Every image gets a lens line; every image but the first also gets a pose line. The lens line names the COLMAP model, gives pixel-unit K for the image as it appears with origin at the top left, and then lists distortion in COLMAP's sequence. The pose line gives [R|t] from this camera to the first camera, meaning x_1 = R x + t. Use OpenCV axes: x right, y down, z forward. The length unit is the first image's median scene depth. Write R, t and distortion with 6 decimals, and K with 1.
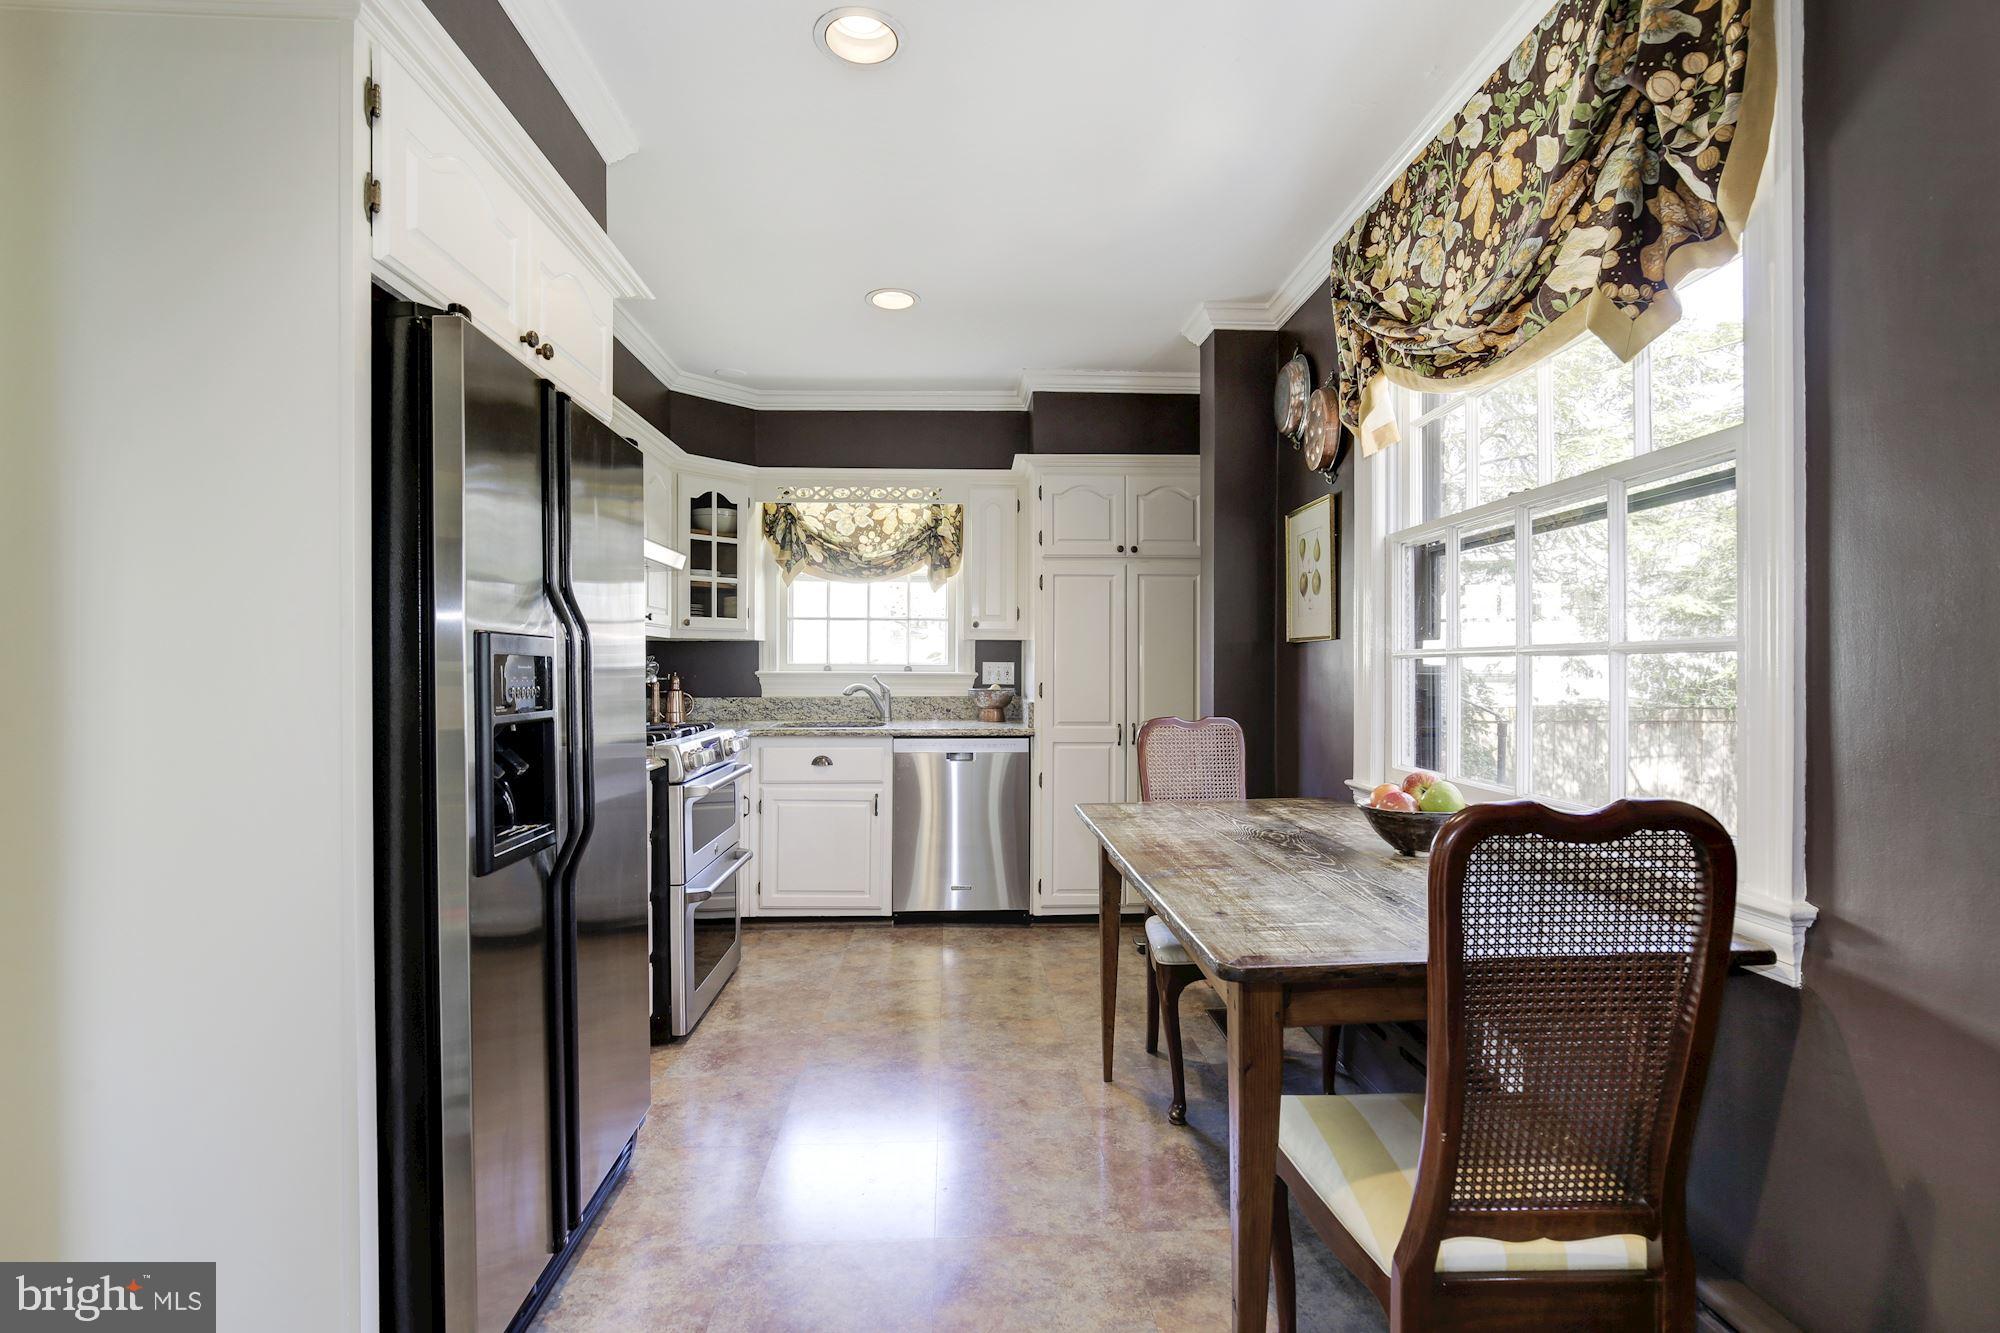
lens RADIAL K [[933.7, 0, 1000.4], [0, 933.7, 682.9], [0, 0, 1]] dist [-0.000048, 0.000059]
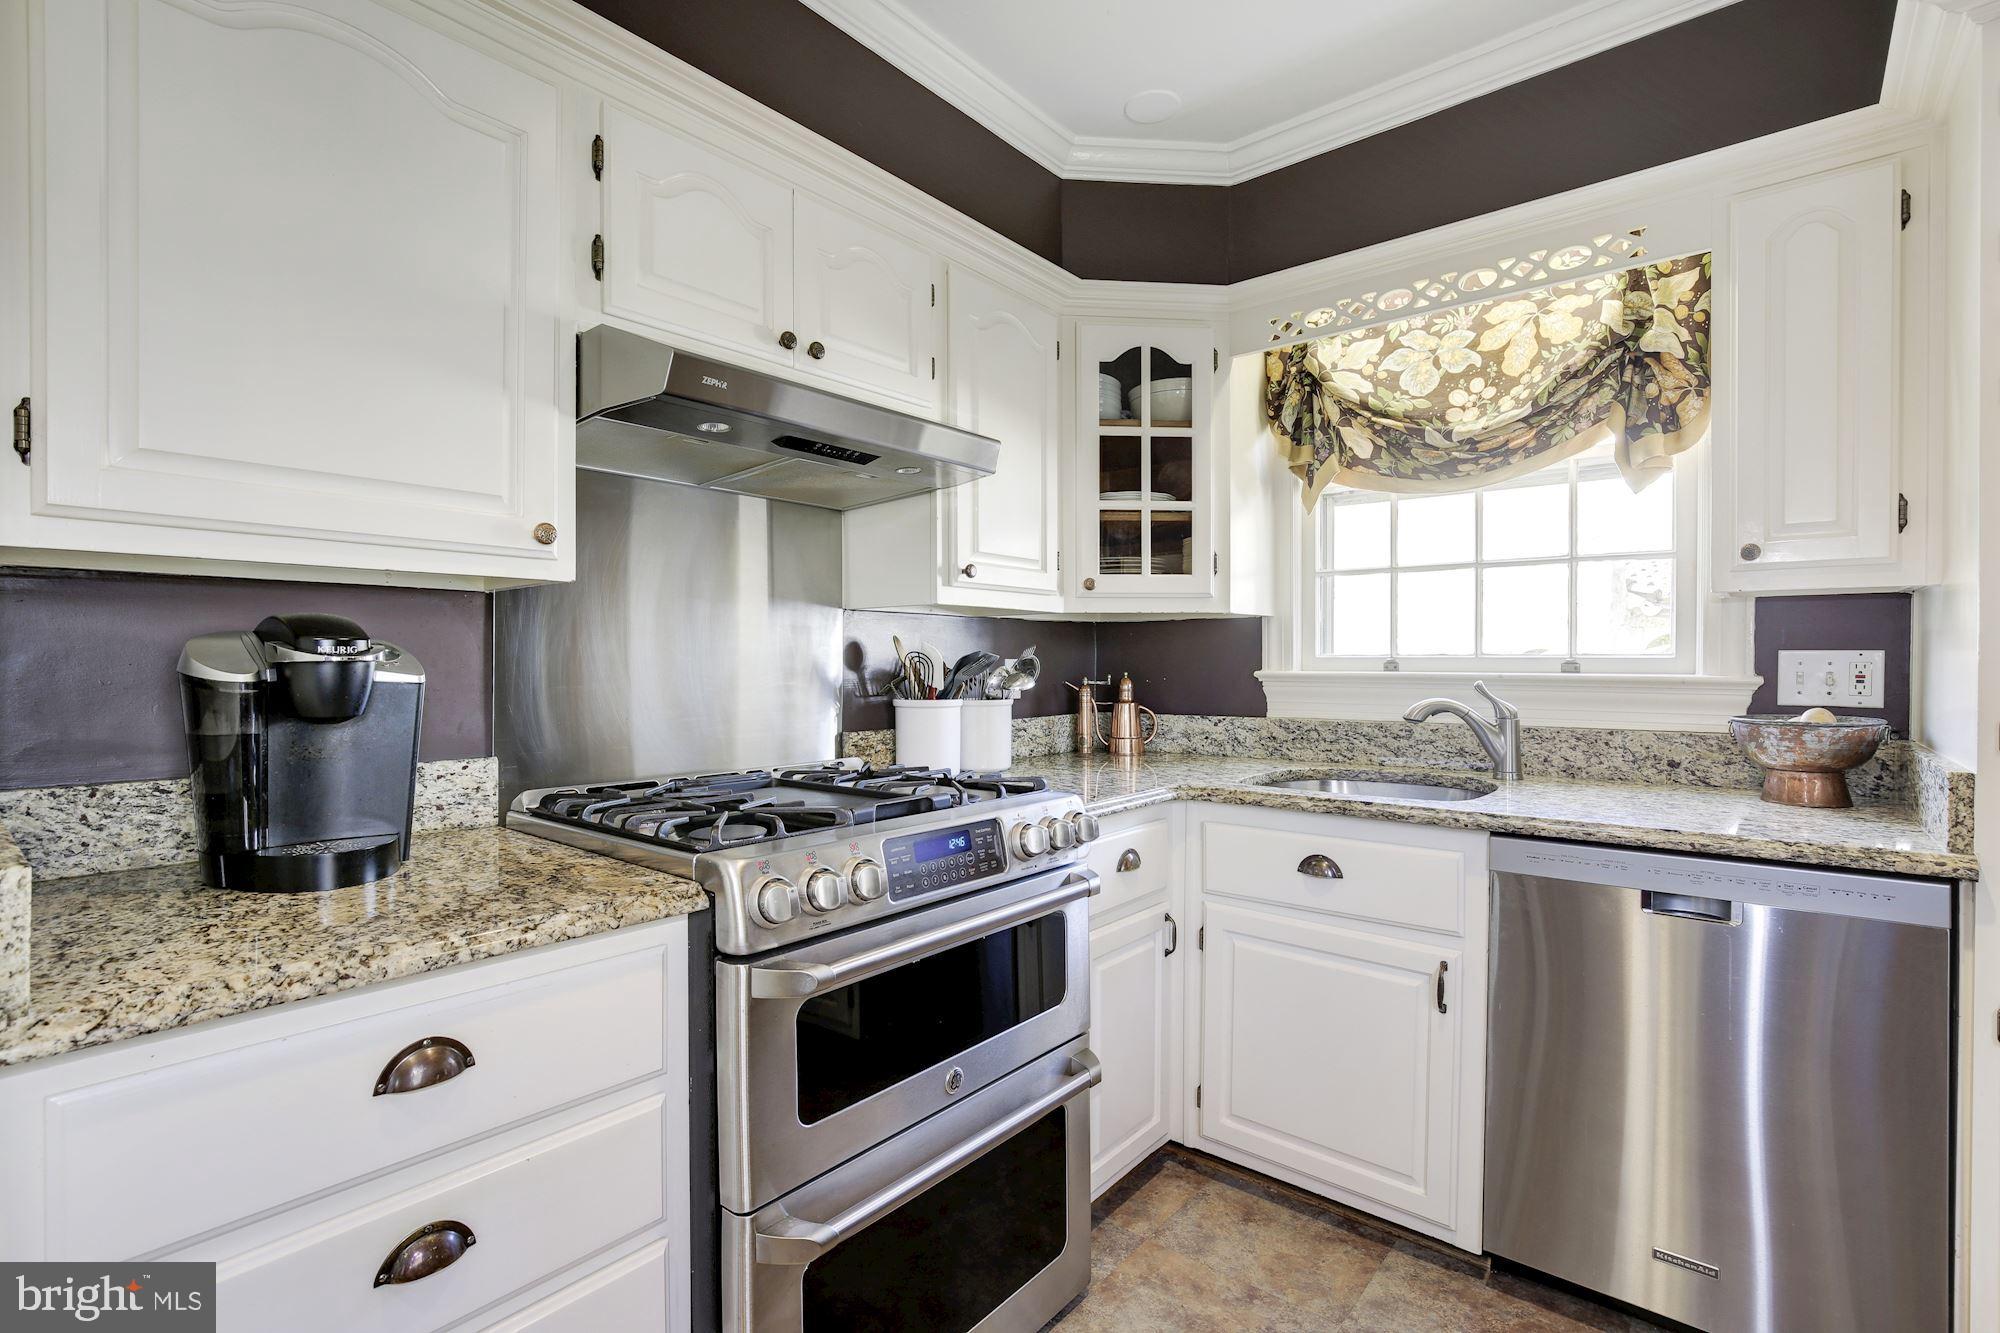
lens RADIAL K [[918.9, 0, 1008.7], [0, 918.9, 672.8], [0, 0, 1]] dist [-0.019221, 0.007352]
pose [[0.737016, 0.006214, -0.675847, 0.001722], [-0.009854, 0.999950, -0.001552, -0.009013], [0.675803, 0.007804, 0.737041, 0.503138]]
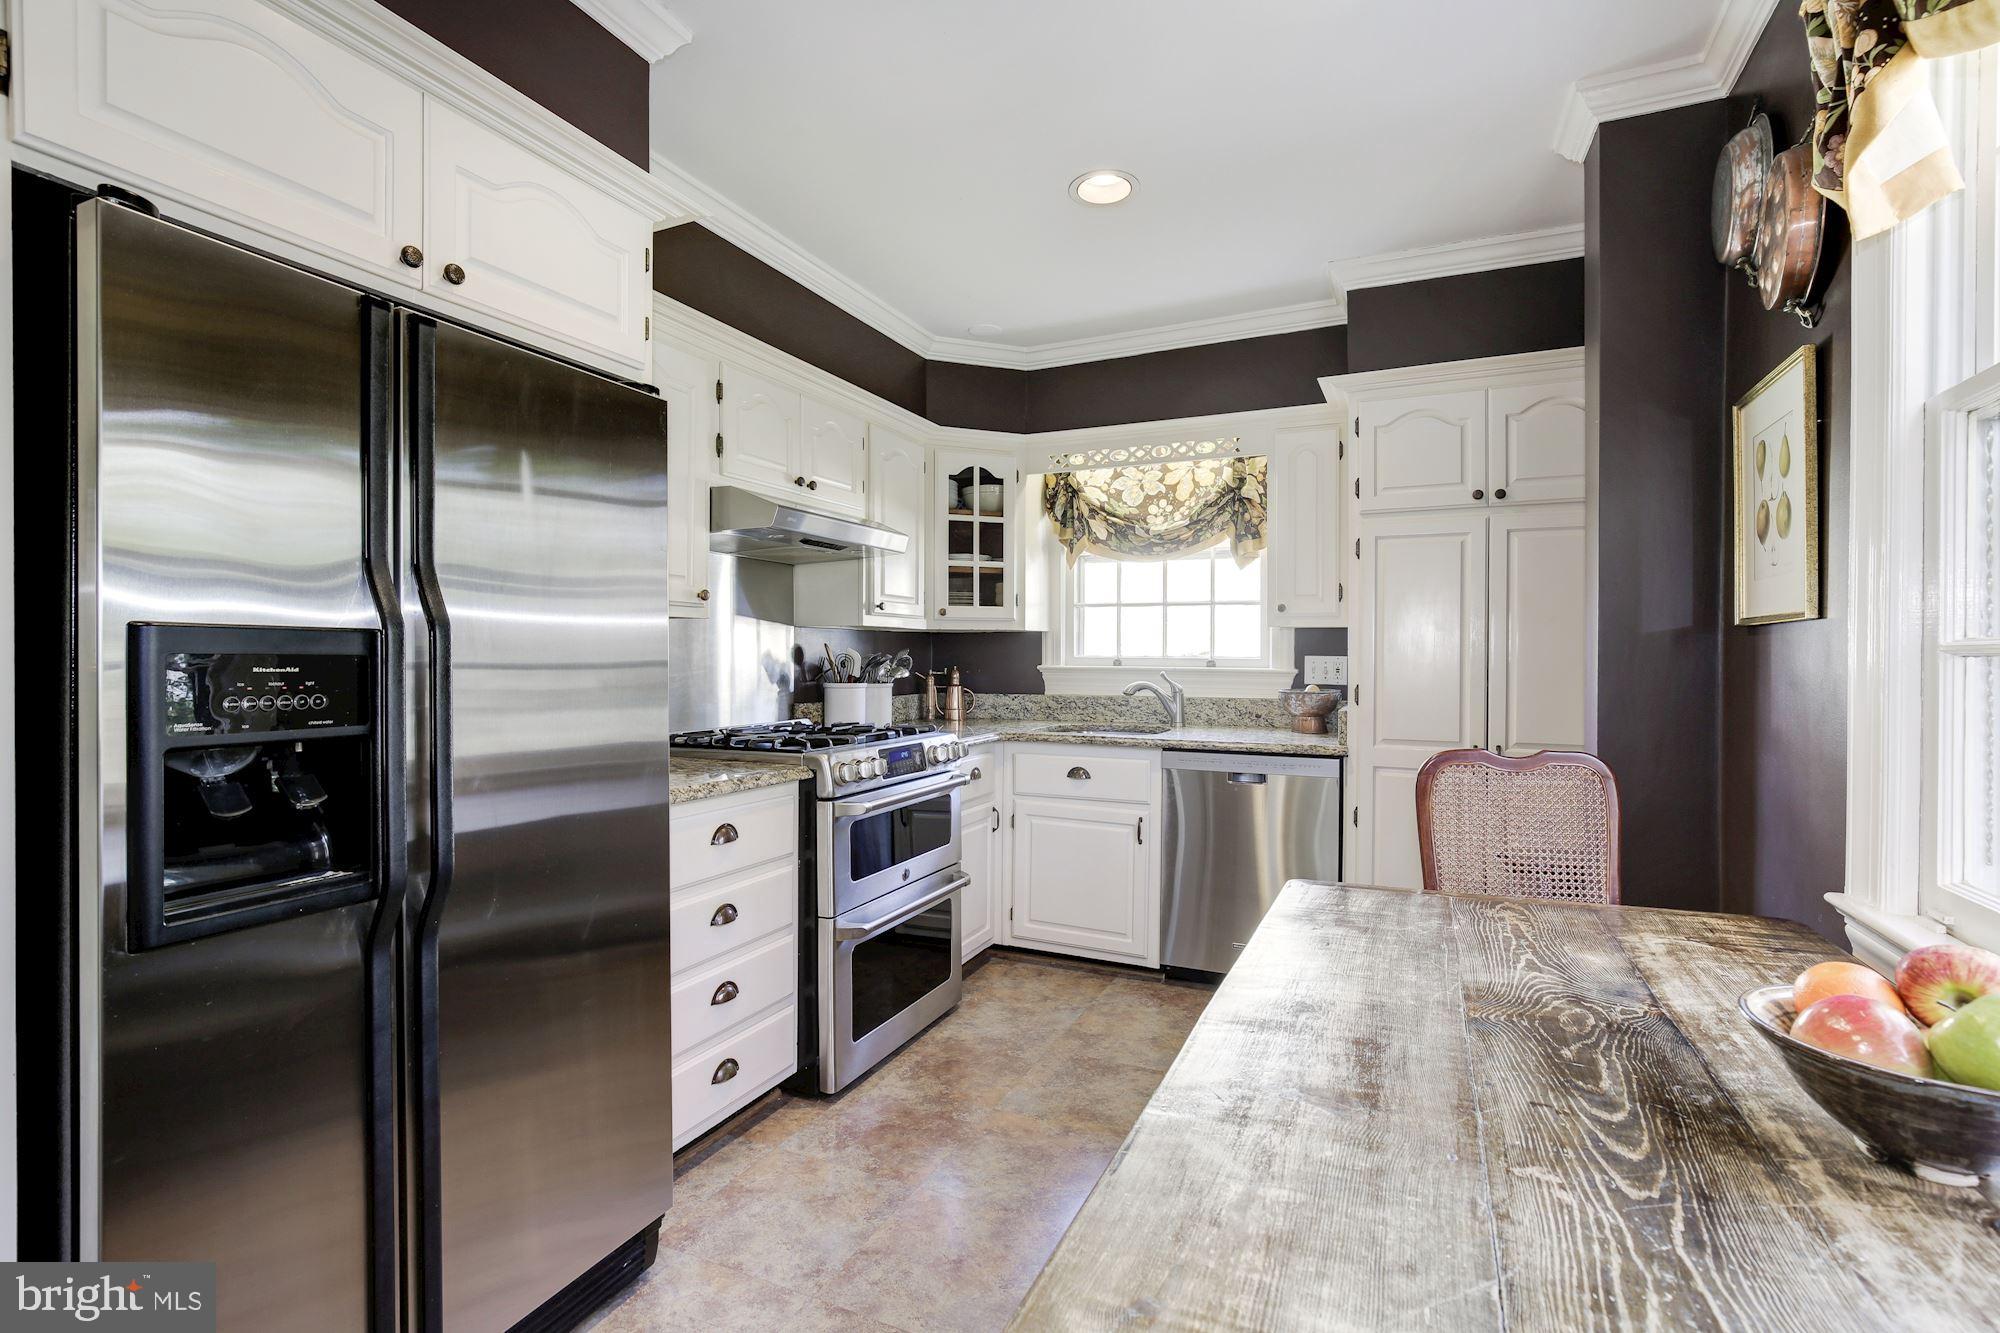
lens RADIAL K [[918.9, 0, 1008.7], [0, 918.9, 672.8], [0, 0, 1]] dist [-0.019221, 0.007352]
pose [[0.888822, 0.010520, -0.458133, 0.118769], [-0.010262, 0.999943, 0.003053, -0.007962], [0.458138, 0.001988, 0.888879, 0.209412]]
